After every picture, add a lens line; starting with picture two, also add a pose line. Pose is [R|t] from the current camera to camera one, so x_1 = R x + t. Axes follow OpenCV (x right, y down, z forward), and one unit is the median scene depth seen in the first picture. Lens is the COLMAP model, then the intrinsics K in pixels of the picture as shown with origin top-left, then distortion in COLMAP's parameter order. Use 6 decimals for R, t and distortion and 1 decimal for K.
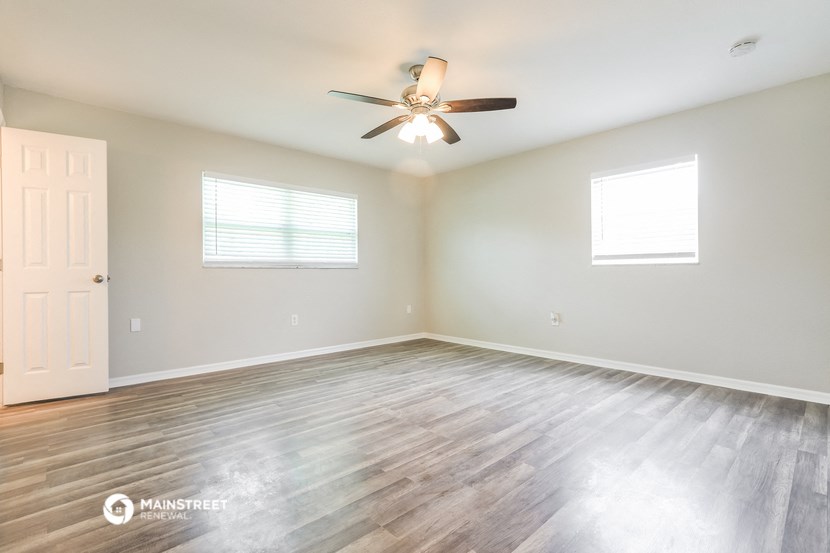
lens RADIAL K [[404.1, 0, 409.9], [0, 404.1, 278.5], [0, 0, 1]] dist [-0.004399, 0.003547]
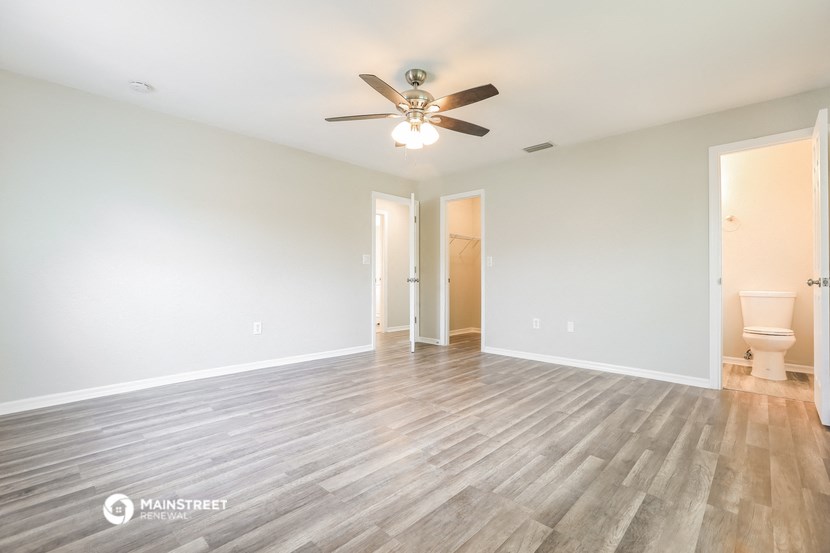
lens RADIAL K [[404.1, 0, 411.7], [0, 404.1, 273.9], [0, 0, 1]] dist [-0.004399, 0.003547]
pose [[-0.998256, 0.001746, -0.059009, 0.091265], [0.001510, 0.999991, 0.004040, -0.022444], [0.059015, 0.003944, -0.998249, 1.887652]]
